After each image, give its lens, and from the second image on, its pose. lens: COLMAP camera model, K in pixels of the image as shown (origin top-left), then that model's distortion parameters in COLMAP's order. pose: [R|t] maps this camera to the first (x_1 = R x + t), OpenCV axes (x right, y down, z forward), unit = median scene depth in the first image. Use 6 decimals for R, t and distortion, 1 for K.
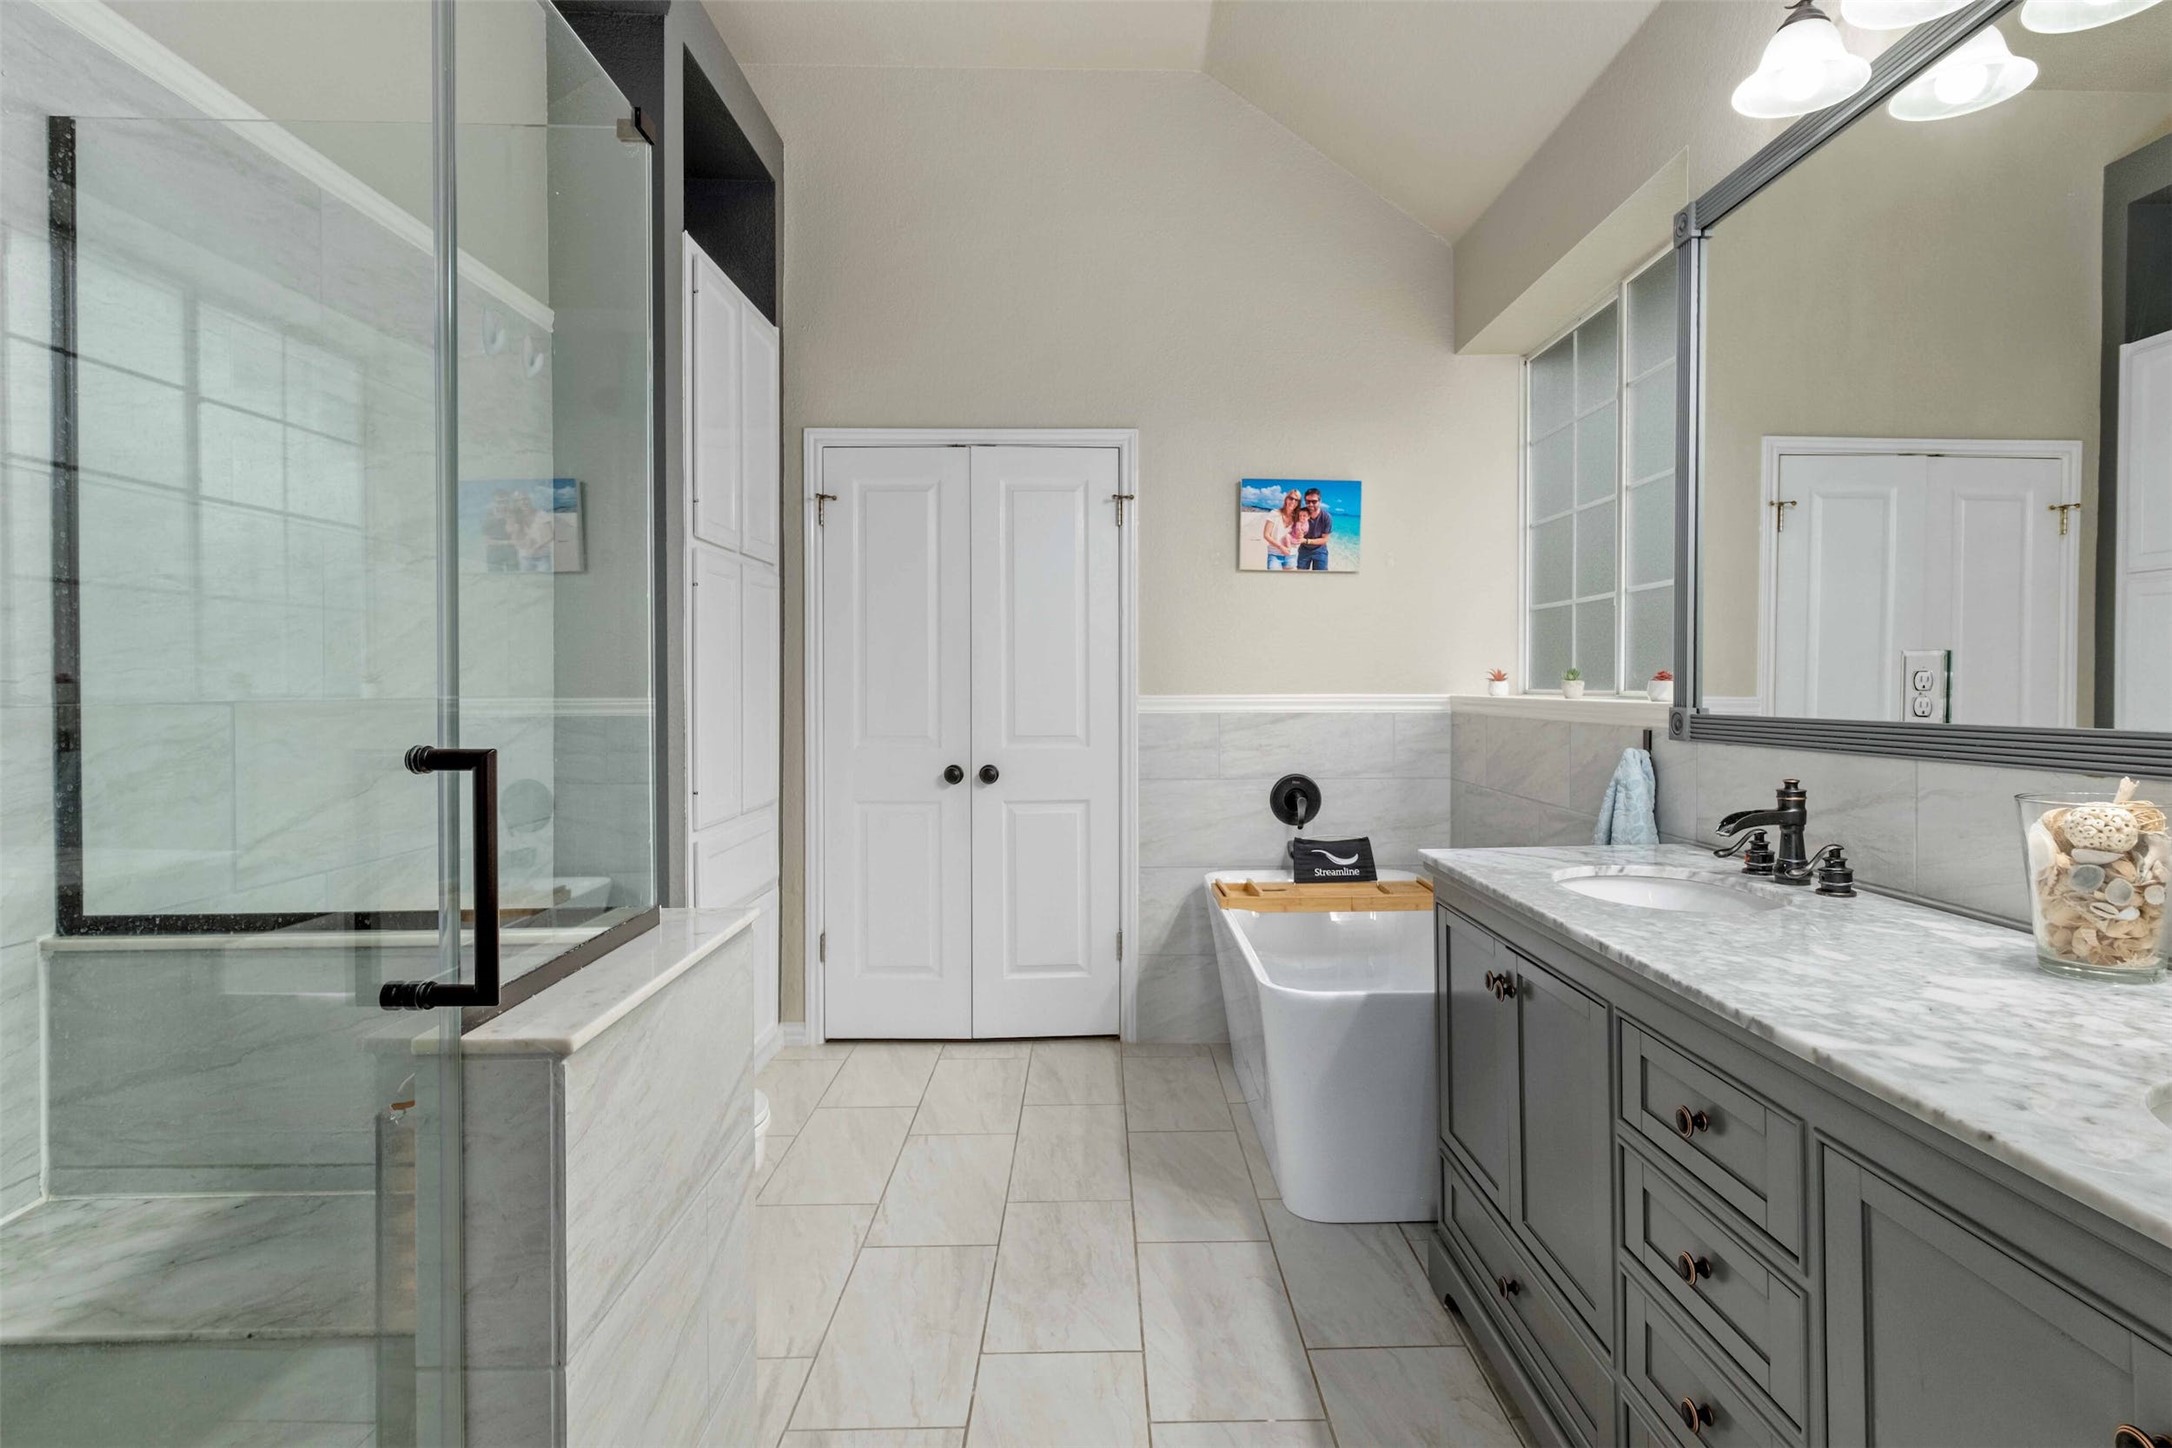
lens RADIAL K [[986.7, 0, 1081.1], [0, 986.7, 675.7], [0, 0, 1]] dist [-0.001634, -0.000295]
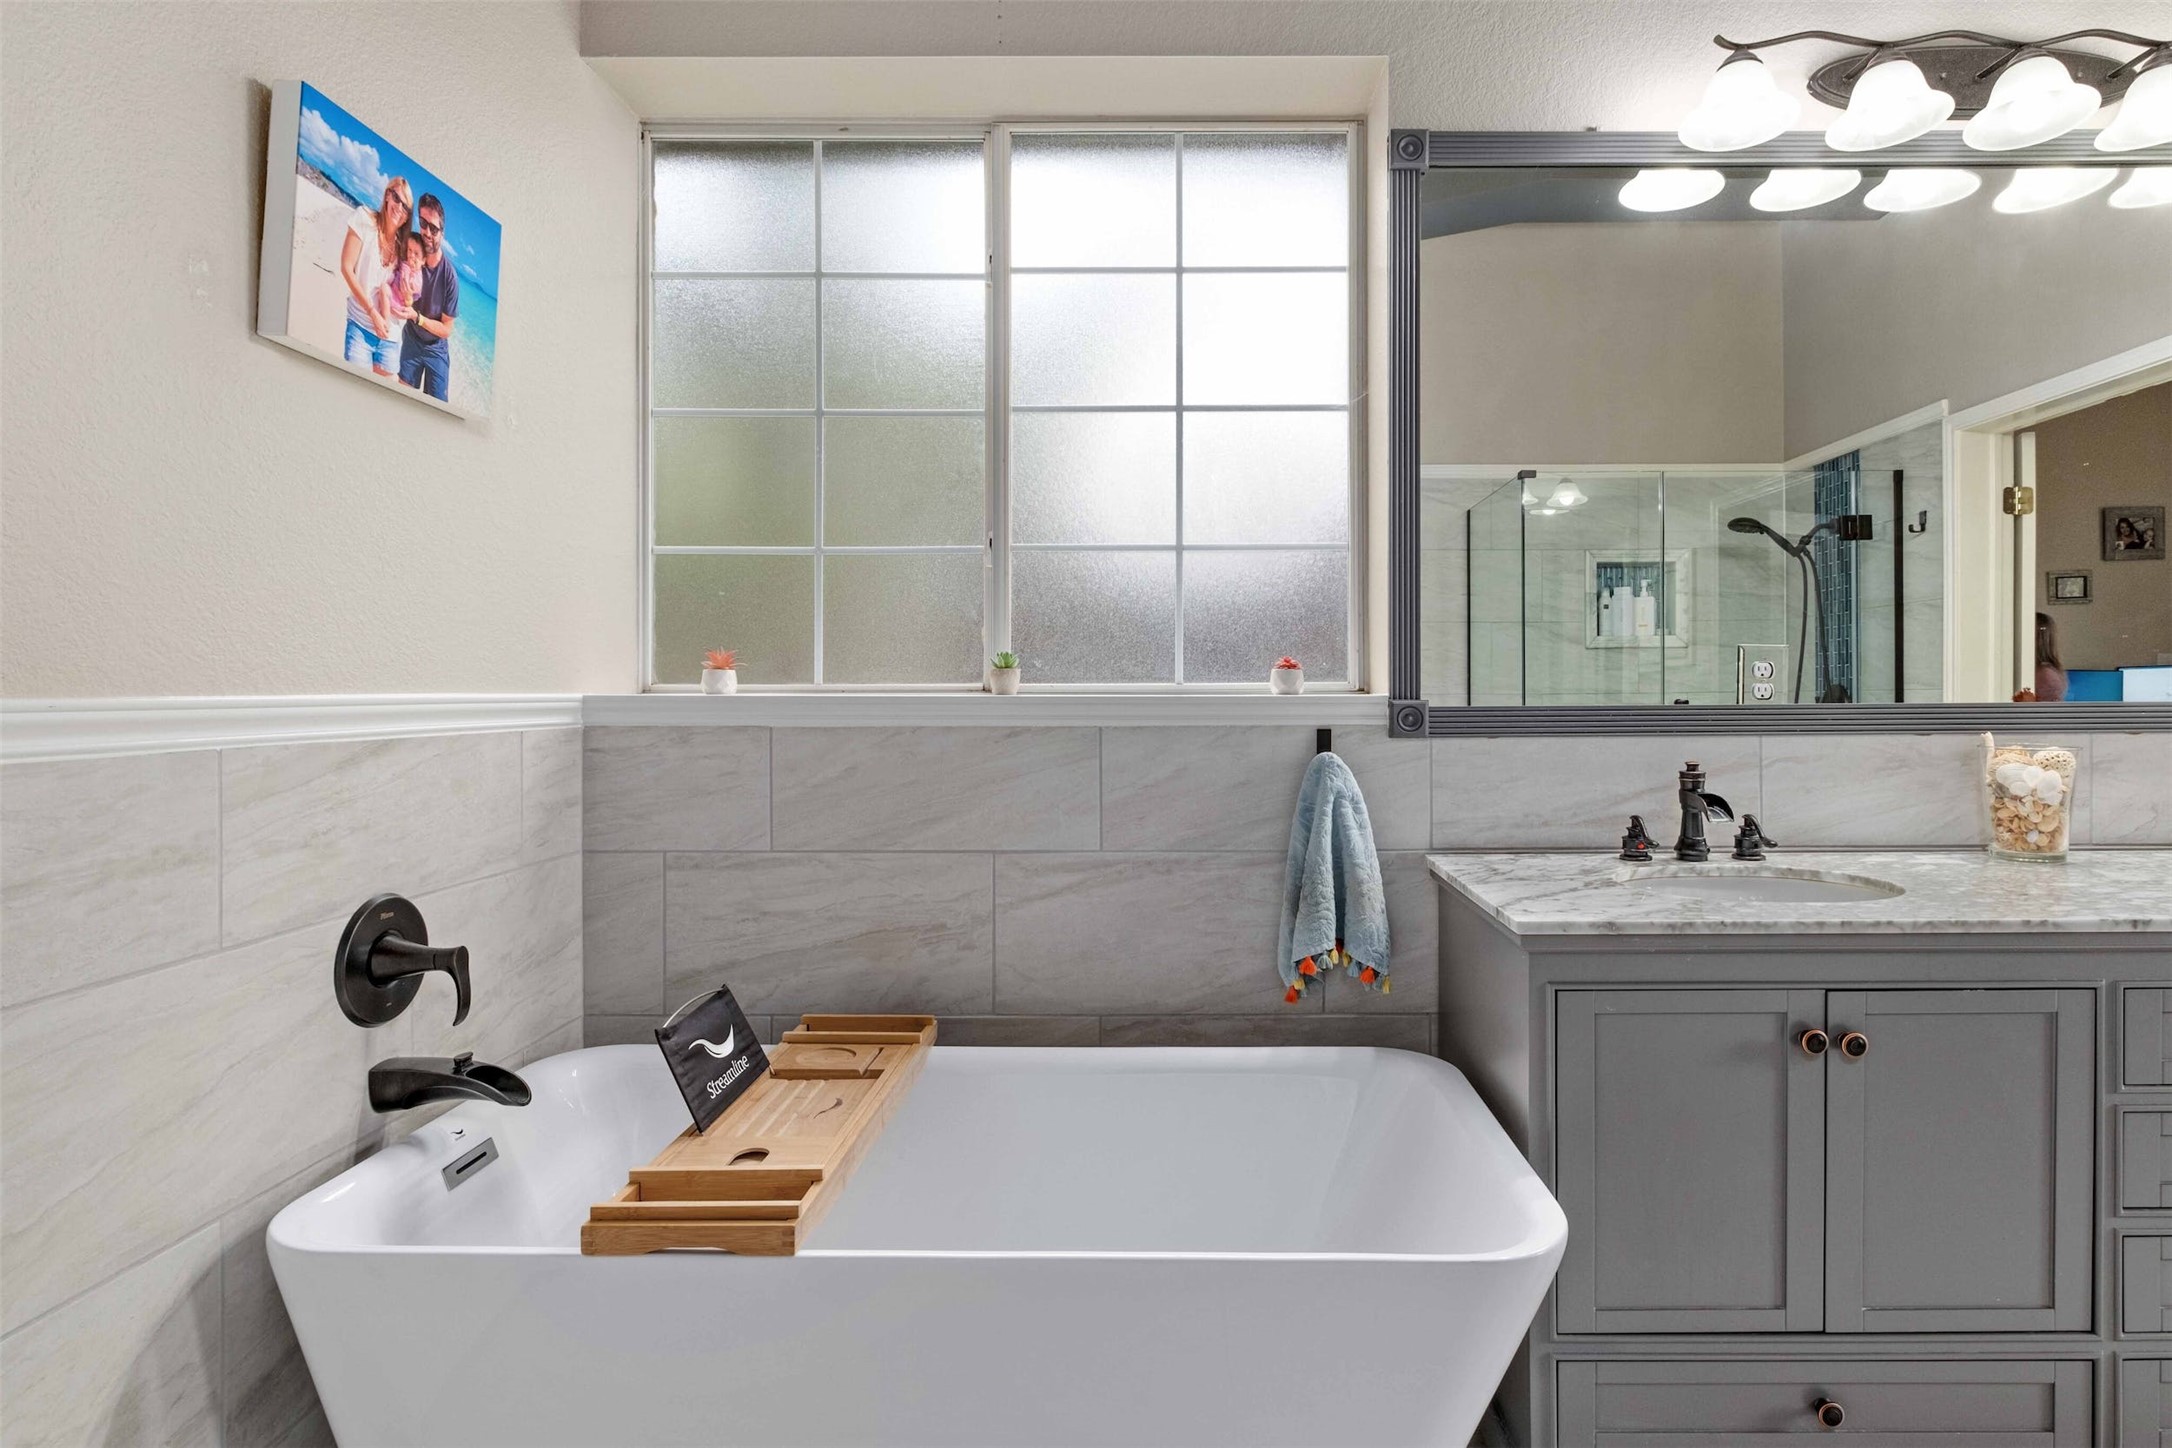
lens RADIAL K [[1185.5, 0, 1091.4], [0, 1185.5, 689.4], [0, 0, 1]] dist [-0.001002, -0.000103]
pose [[0.025651, 0.002014, 0.999669, -0.253087], [-0.008851, 0.999959, -0.001787, 0.015521], [-0.999632, -0.008802, 0.025668, 0.708418]]
